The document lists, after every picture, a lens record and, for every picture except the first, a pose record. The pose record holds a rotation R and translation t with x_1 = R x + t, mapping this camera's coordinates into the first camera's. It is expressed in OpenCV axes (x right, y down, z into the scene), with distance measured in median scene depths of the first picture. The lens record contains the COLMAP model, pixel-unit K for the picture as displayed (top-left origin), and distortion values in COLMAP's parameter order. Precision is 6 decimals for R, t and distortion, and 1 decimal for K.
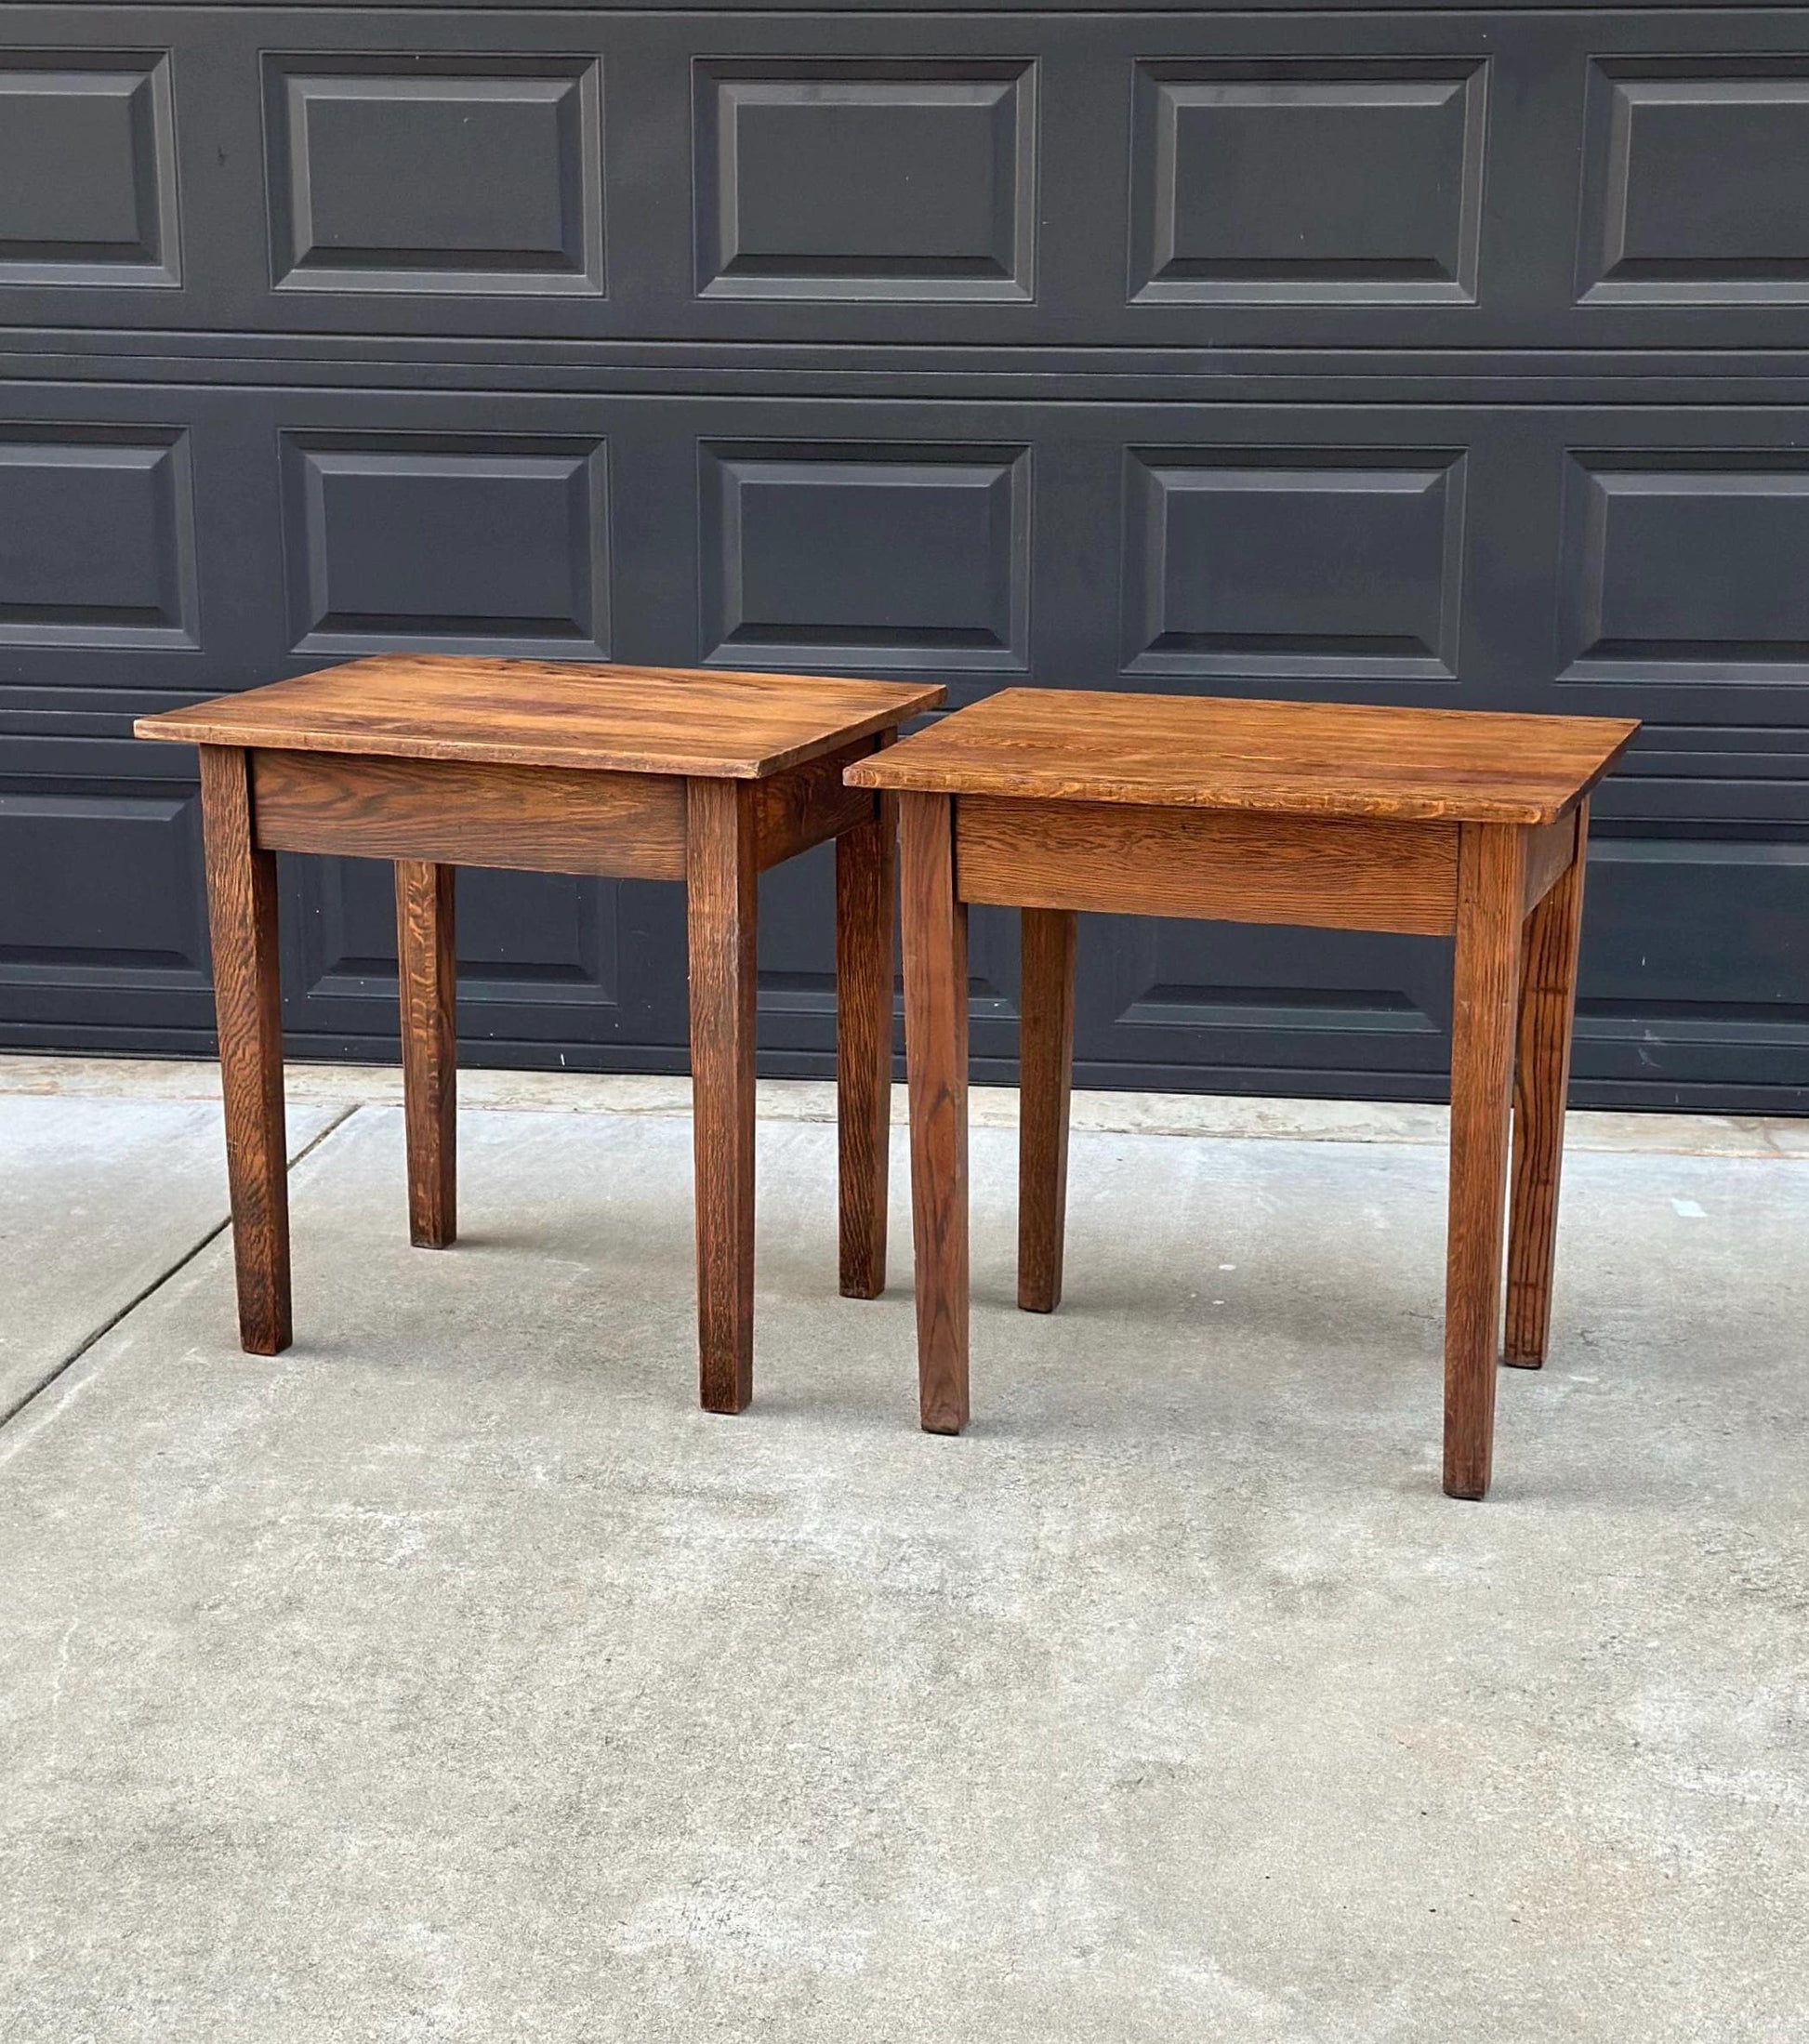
lens RADIAL K [[3608.8, 0, 926.9], [0, 3608.8, 1103.7], [0, 0, 1]] dist [0.160318, -0.067654]
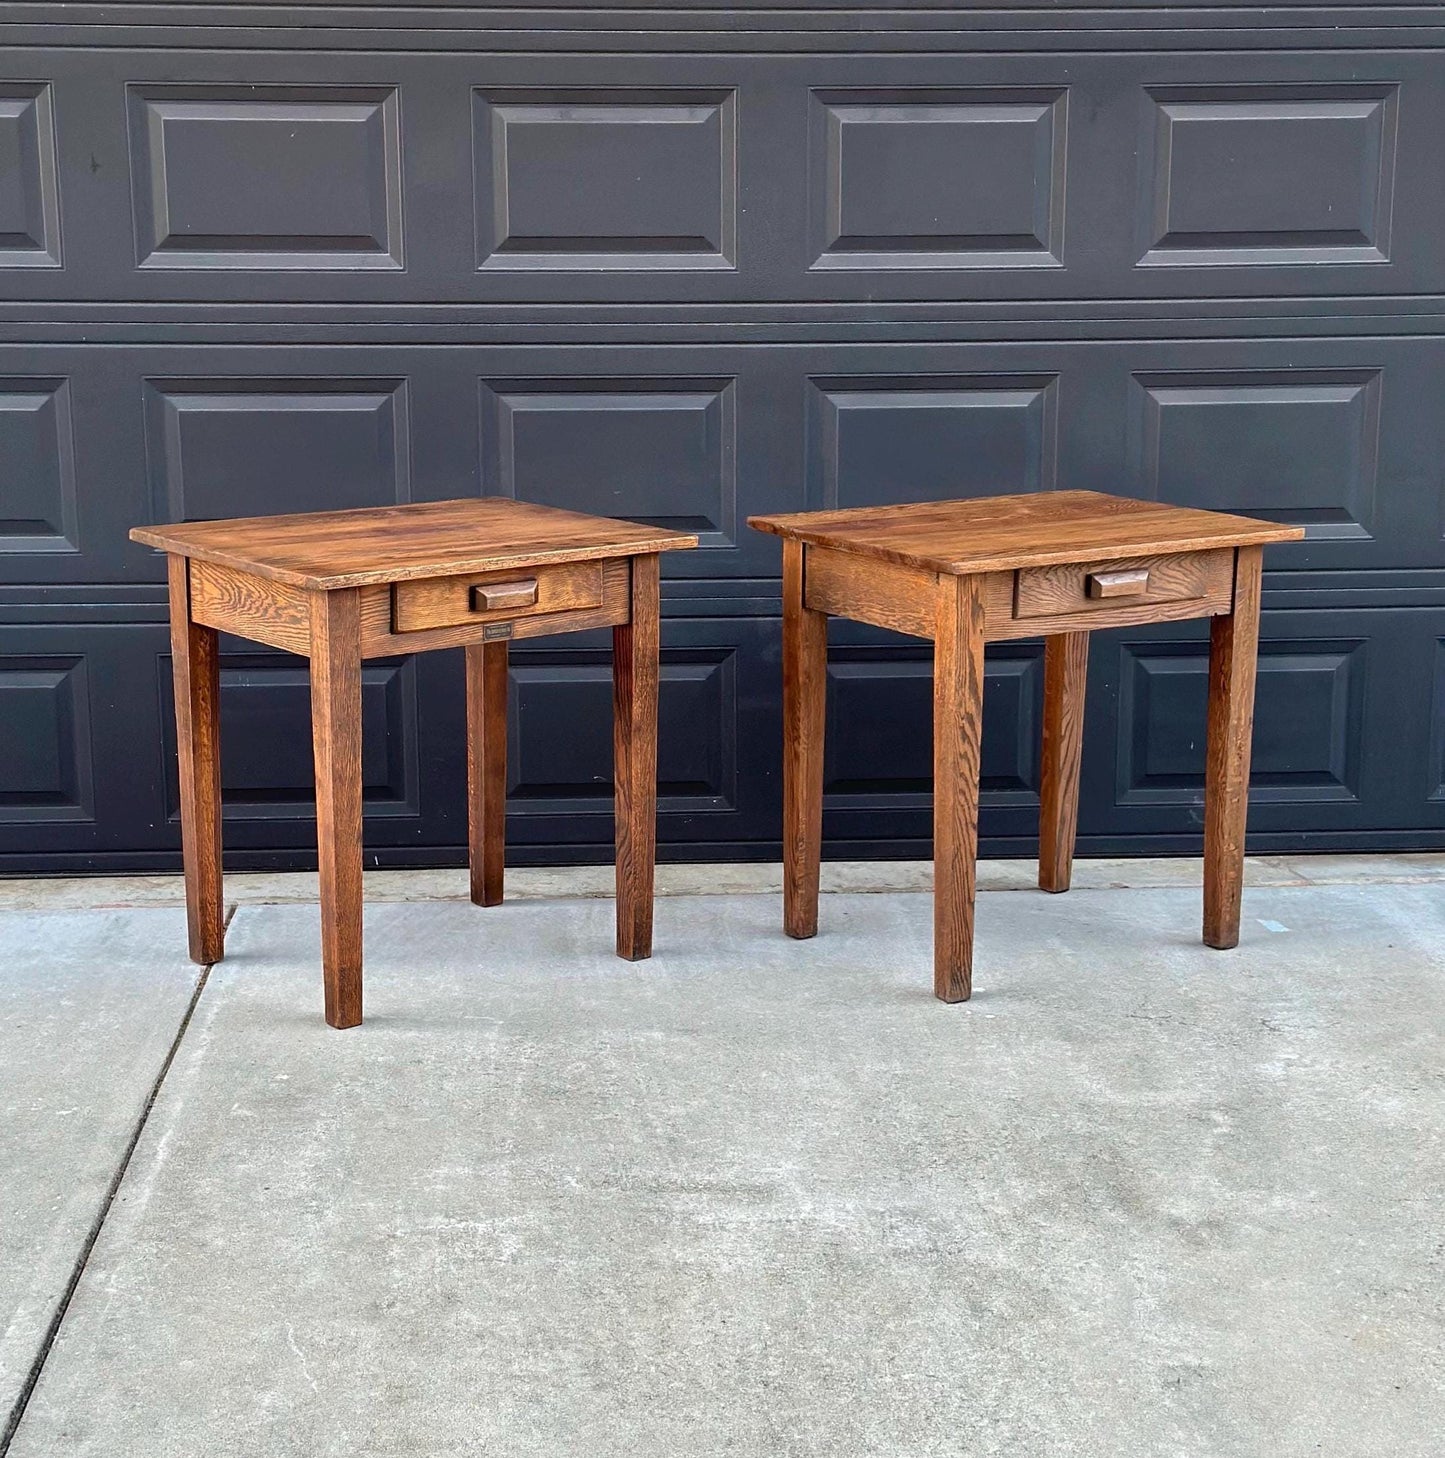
lens RADIAL K [[2757.5, 0, 701.9], [0, 2757.5, 802.7], [0, 0, 1]] dist [0.165804, -0.113639]
pose [[0.981863, -0.049600, 0.182989, -0.231399], [0.053837, 0.998383, -0.018256, -0.011951], [-0.181788, 0.027776, 0.982945, 0.020634]]
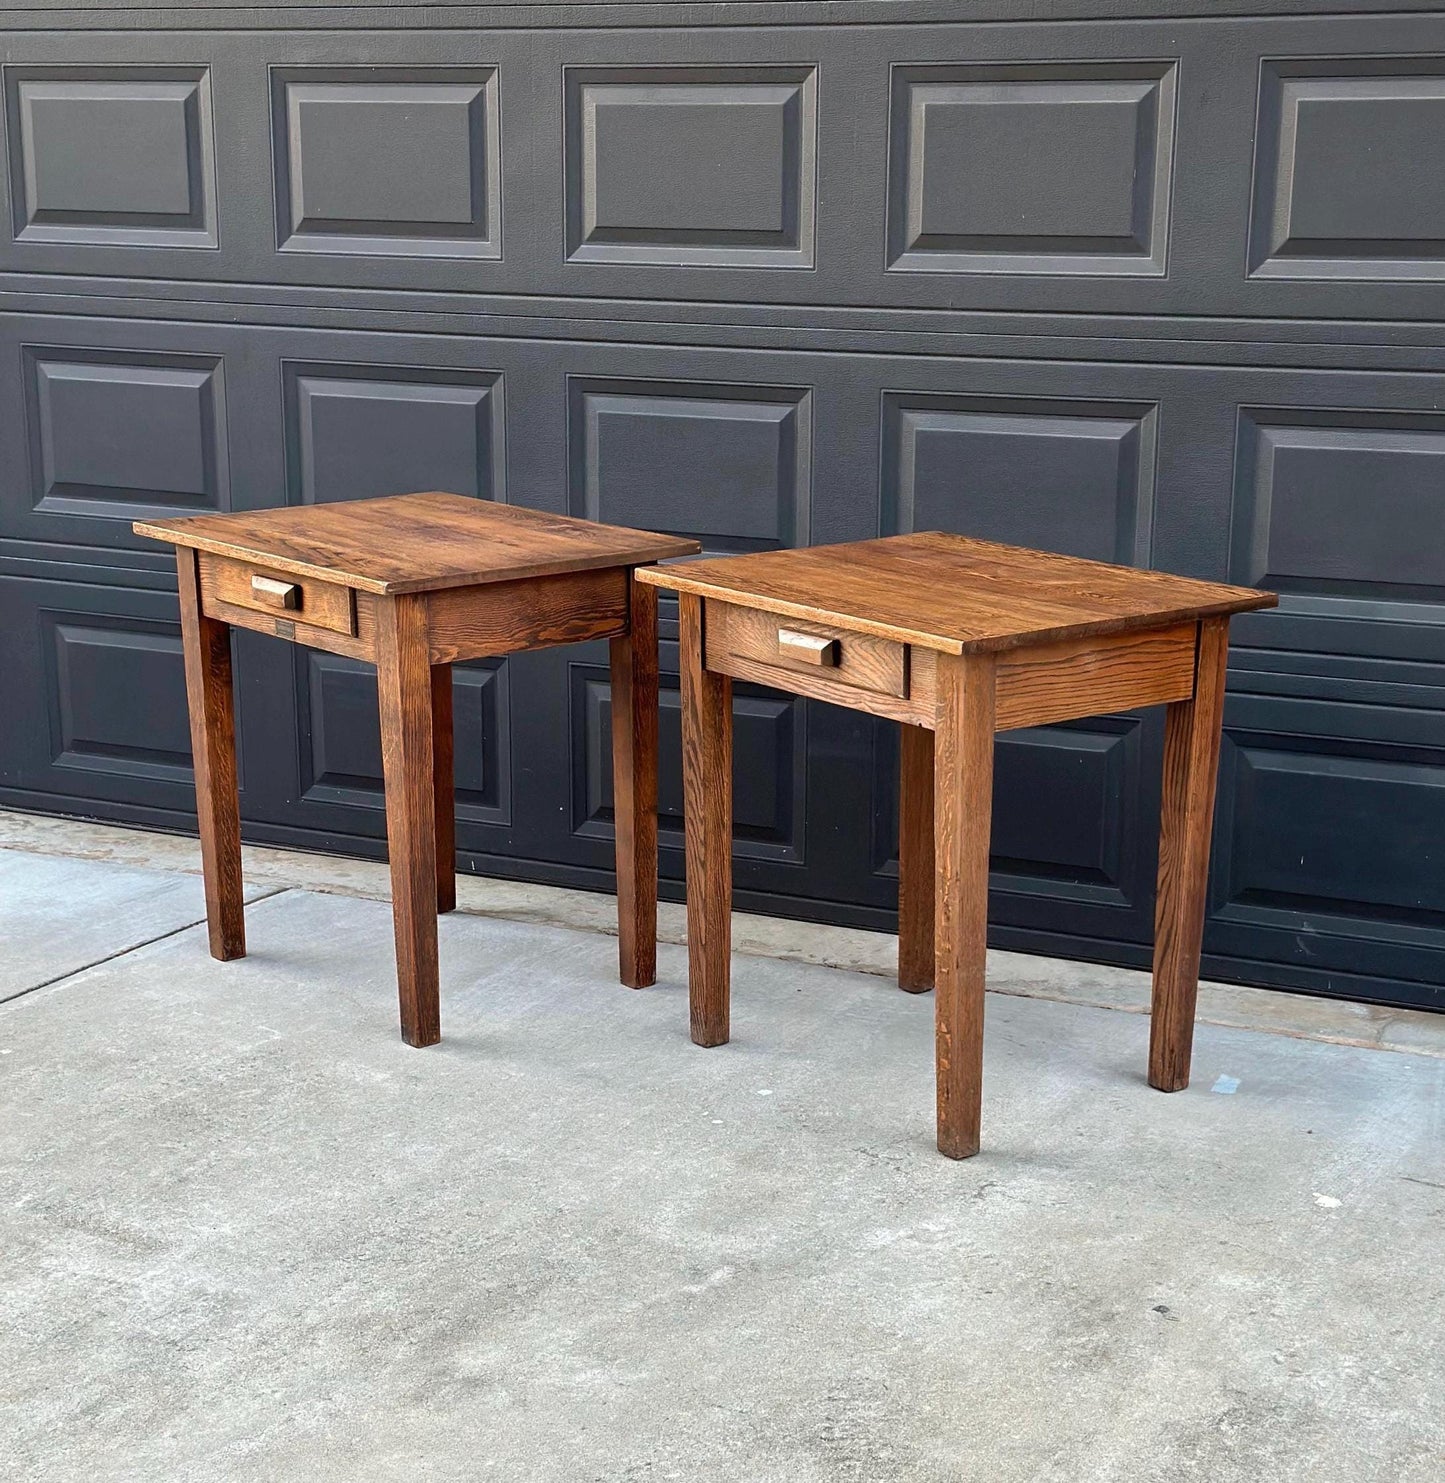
lens RADIAL K [[2768.6, 0, 740.9], [0, 2768.6, 879.5], [0, 0, 1]] dist [0.143034, 0.030639]
pose [[0.939796, 0.086536, -0.330598, 0.427141], [-0.085249, 0.996189, 0.018421, -0.046067], [0.330932, 0.010871, 0.943592, 0.168863]]
